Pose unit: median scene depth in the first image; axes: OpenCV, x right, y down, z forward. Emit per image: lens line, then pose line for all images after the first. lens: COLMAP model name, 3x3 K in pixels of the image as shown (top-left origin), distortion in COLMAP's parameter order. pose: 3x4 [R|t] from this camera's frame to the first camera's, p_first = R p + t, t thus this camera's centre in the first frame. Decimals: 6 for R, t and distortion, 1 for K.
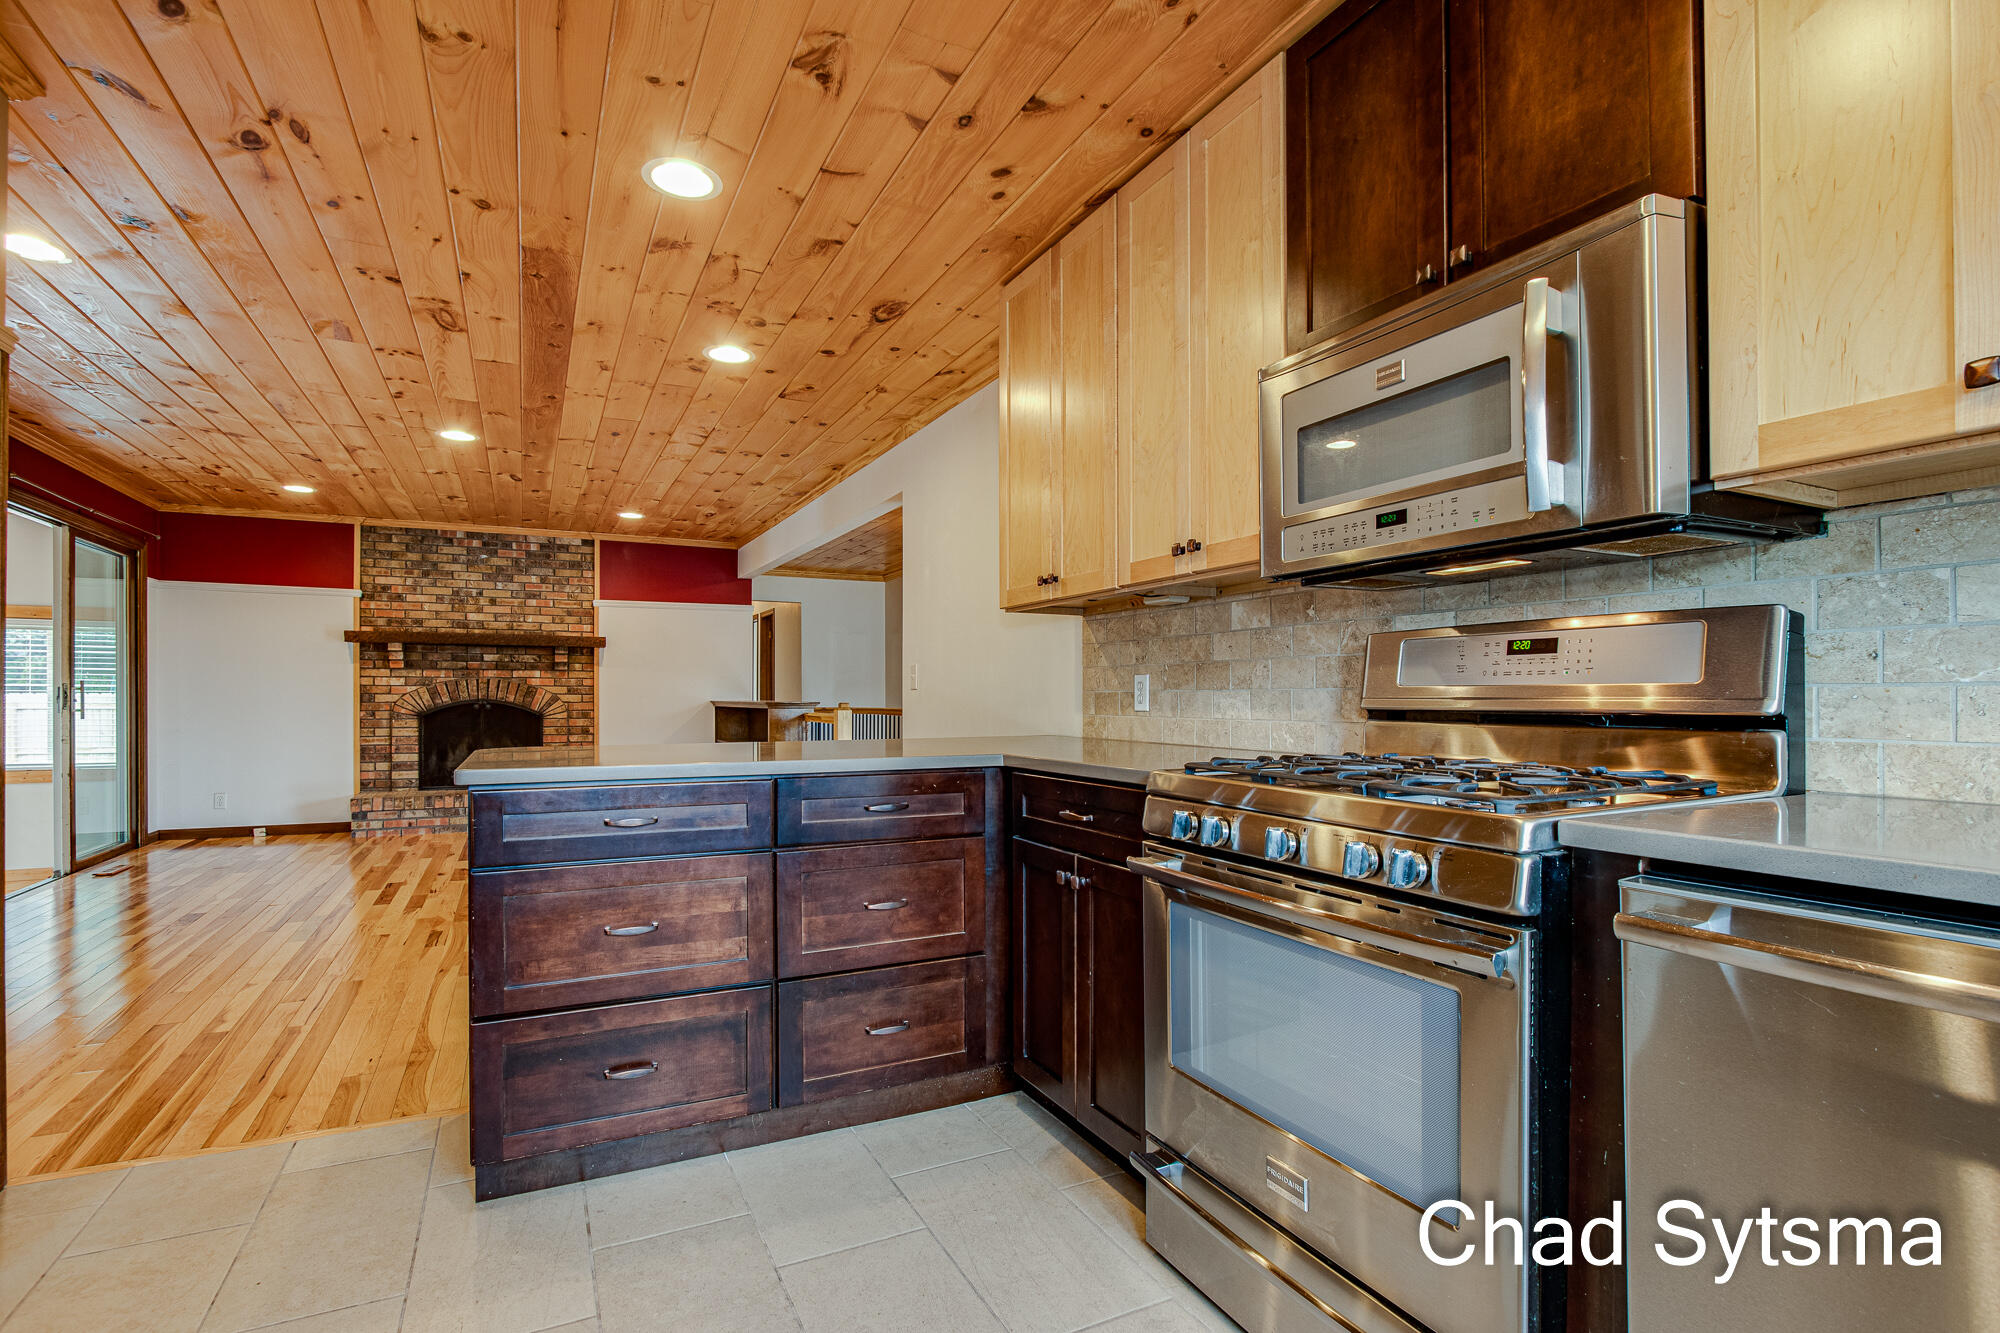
lens RADIAL K [[936.9, 0, 977.3], [0, 936.9, 699.0], [0, 0, 1]] dist [-0.010221, -0.000176]
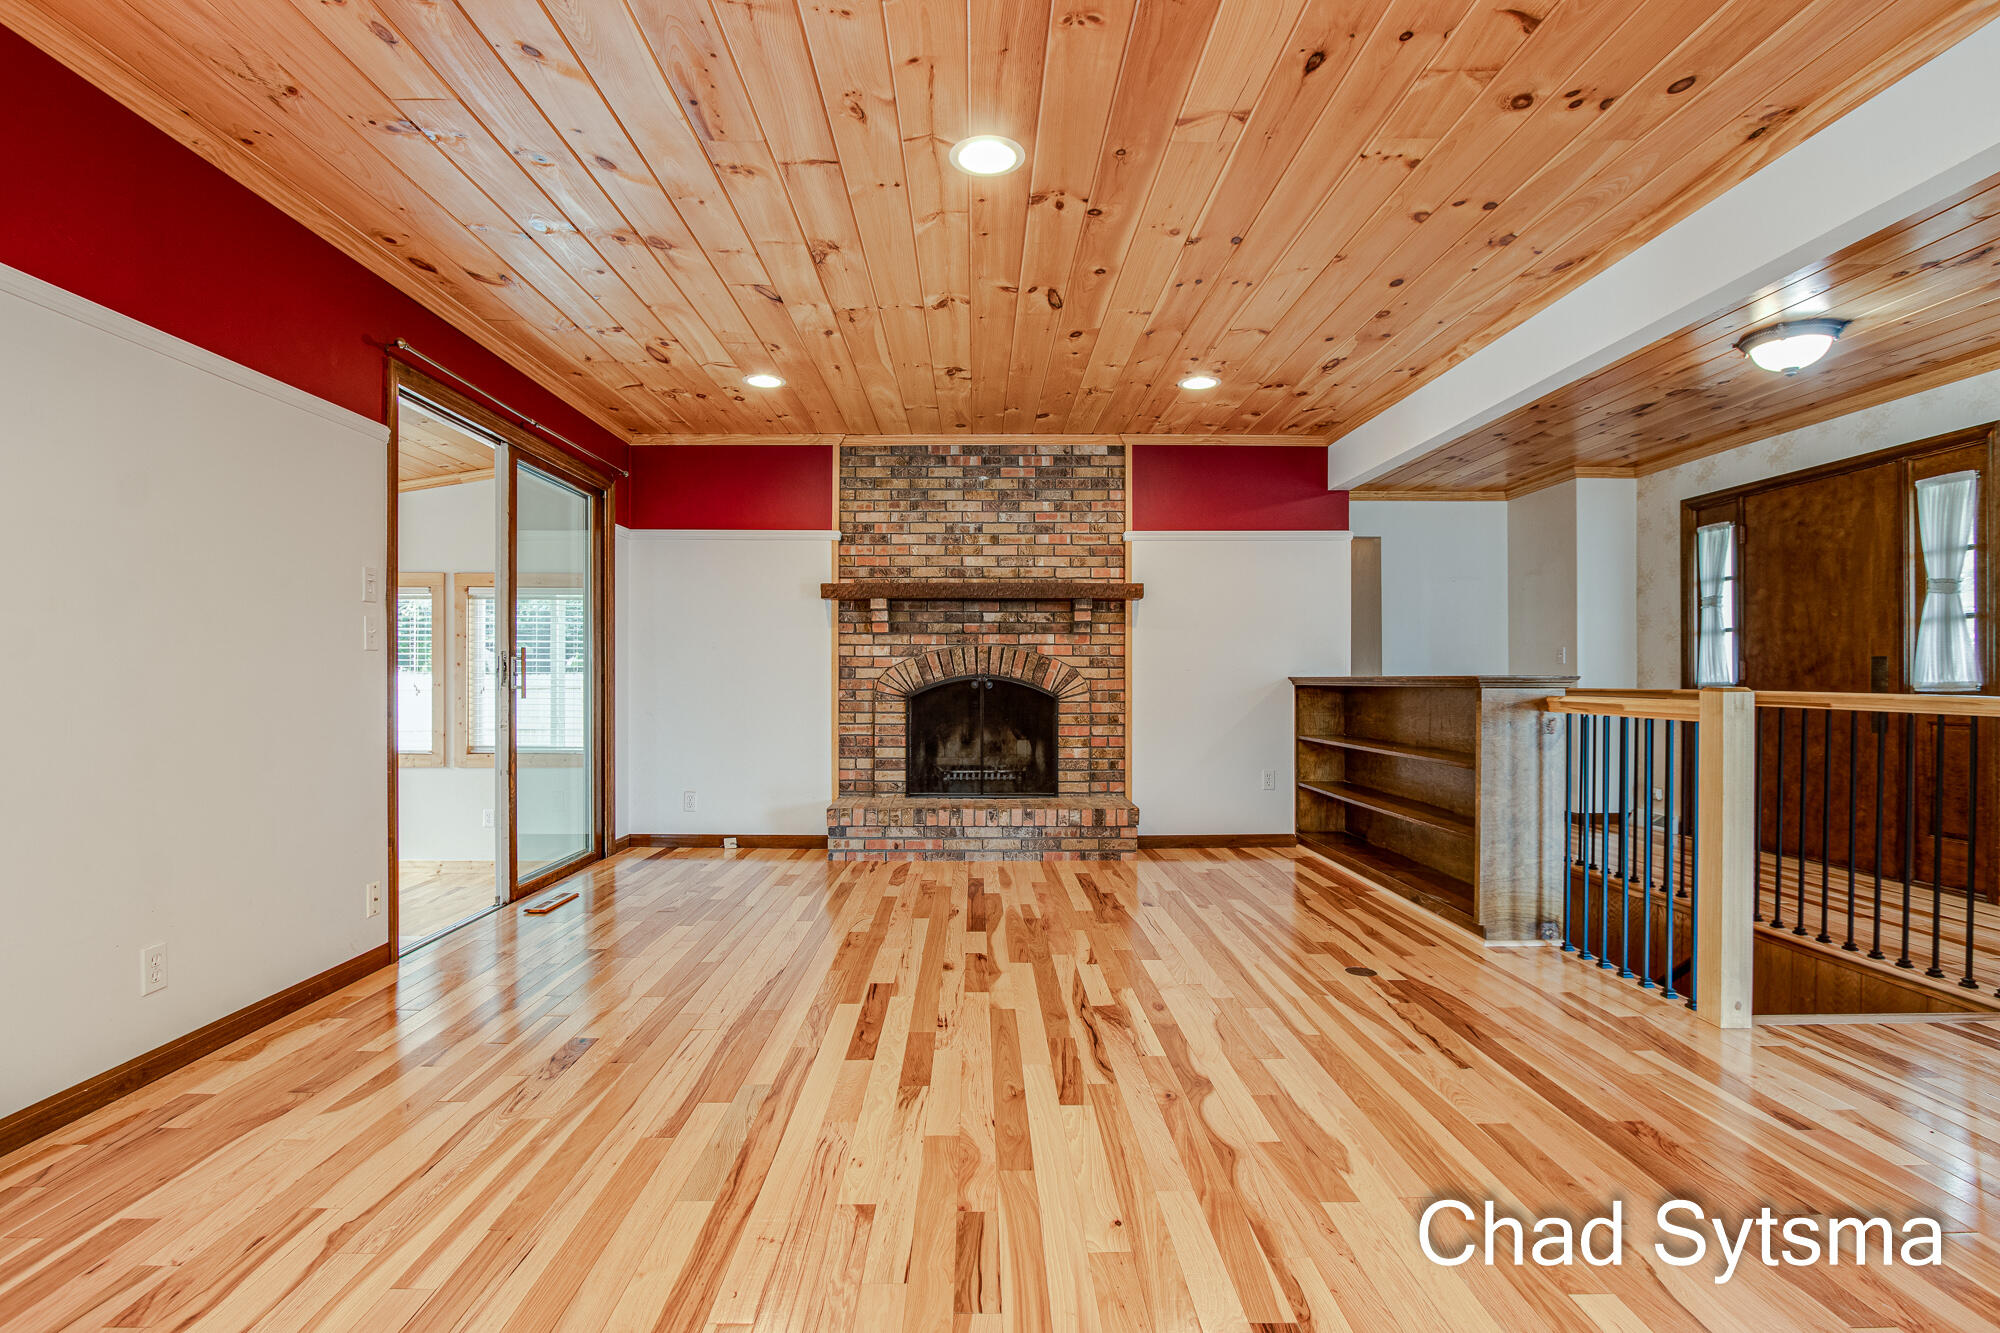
lens RADIAL K [[933.8, 0, 985.4], [0, 933.8, 676.7], [0, 0, 1]] dist [-0.028322, 0.008005]
pose [[0.904441, -0.002136, -0.426594, -0.224275], [0.000102, 0.999989, -0.004792, 0.005566], [0.426599, 0.004291, 0.904431, 0.355000]]
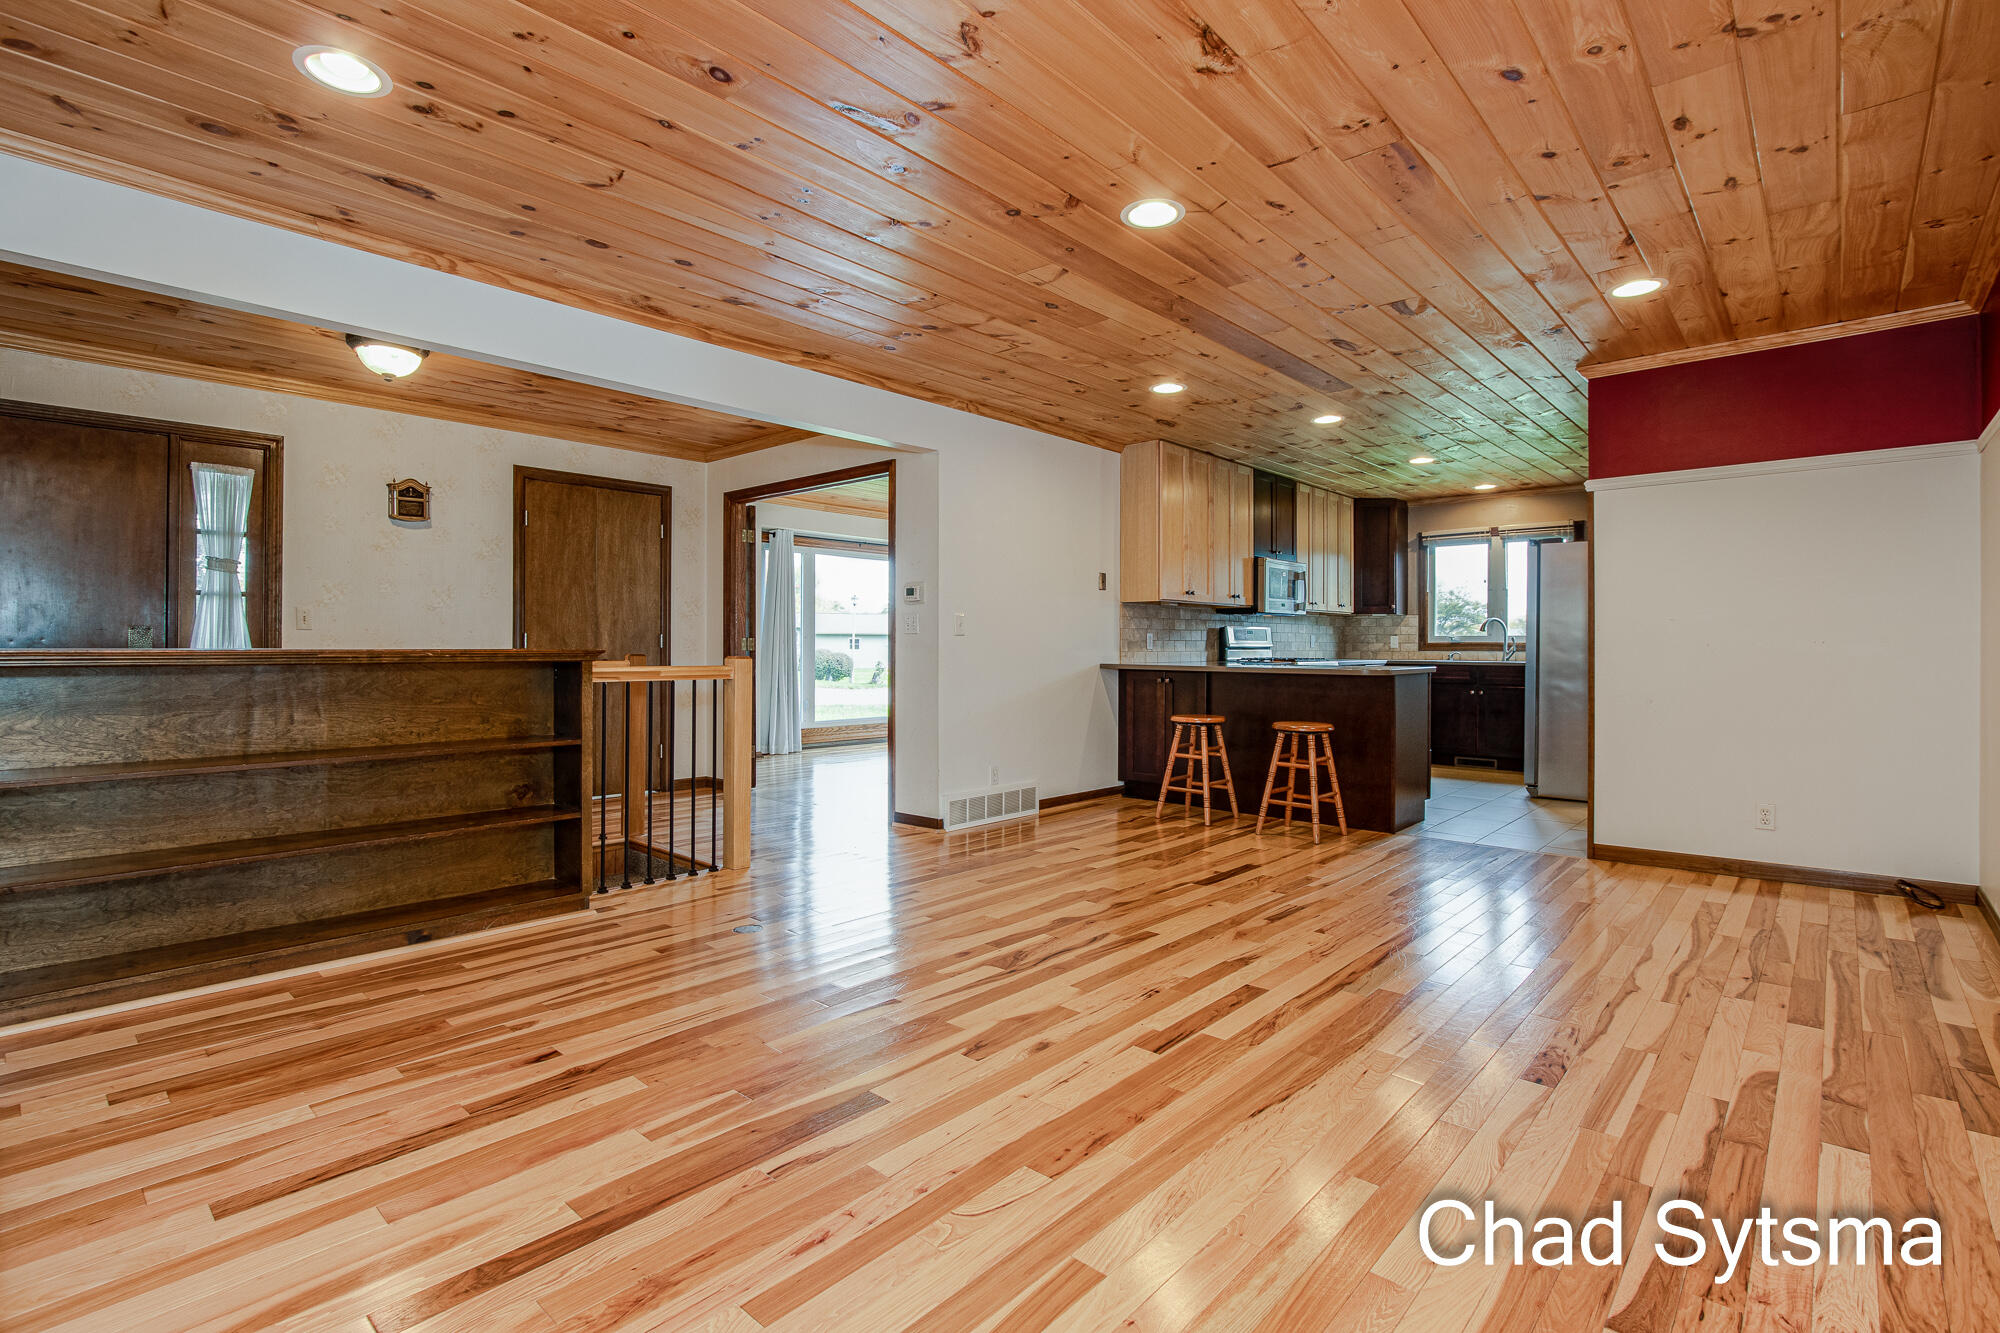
lens RADIAL K [[935.4, 0, 988.2], [0, 935.4, 643.6], [0, 0, 1]] dist [-0.017480, 0.000137]
pose [[-0.366960, 0.000564, 0.930237, -0.719468], [-0.000228, 1.000000, -0.000696, 0.000332], [-0.930237, -0.000467, -0.366959, 0.877164]]
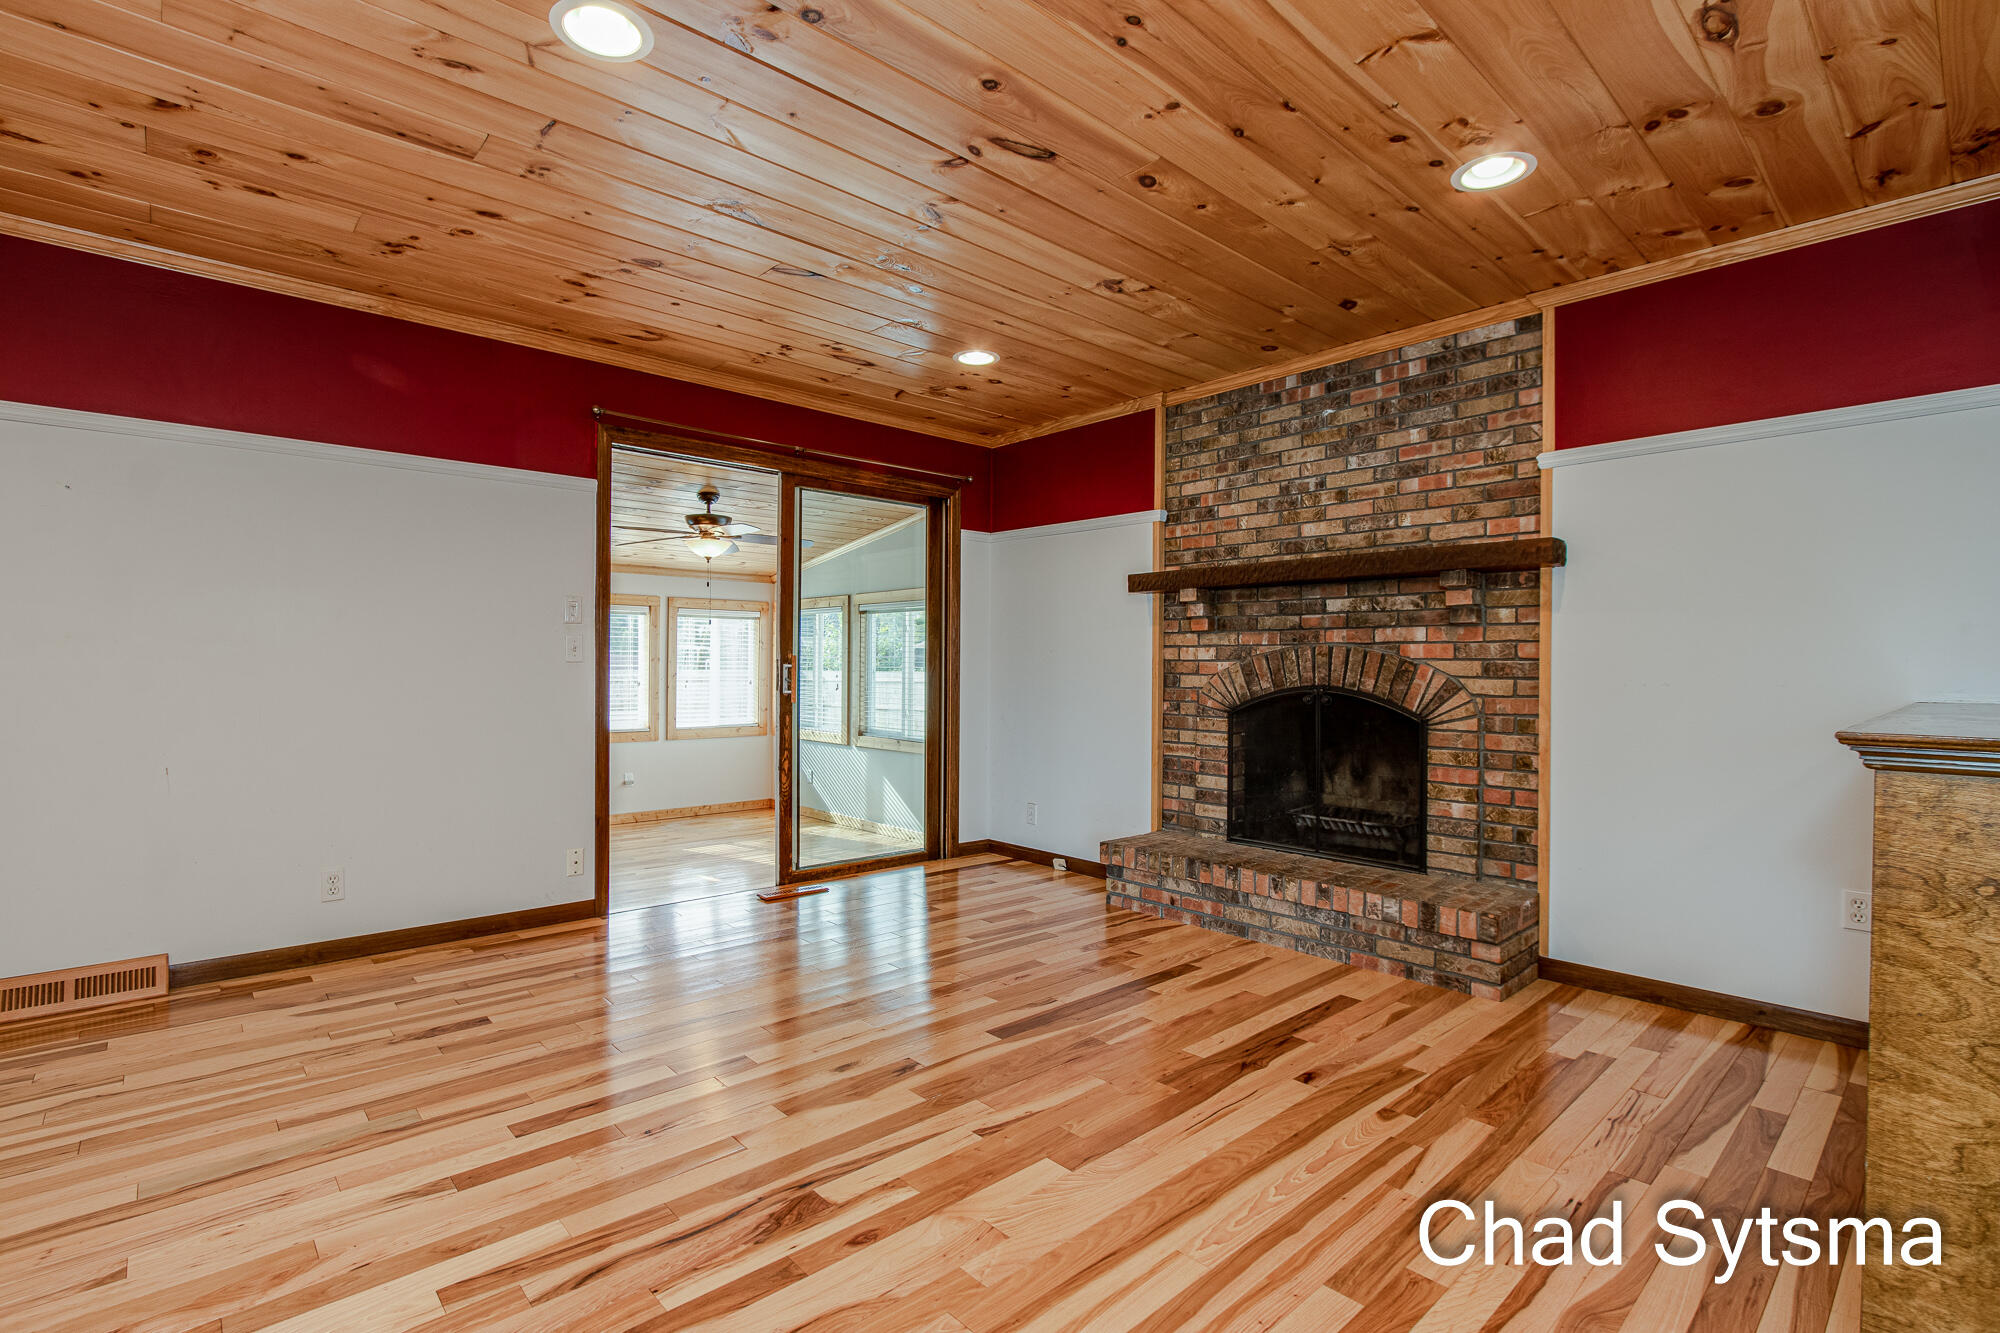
lens RADIAL K [[932.7, 0, 992.6], [0, 932.7, 670.4], [0, 0, 1]] dist [-0.016977, 0.000381]
pose [[0.281737, 0.002793, -0.959488, -0.085163], [-0.010896, 0.999941, -0.000289, -0.006271], [0.959430, 0.010536, 0.281751, 0.696359]]
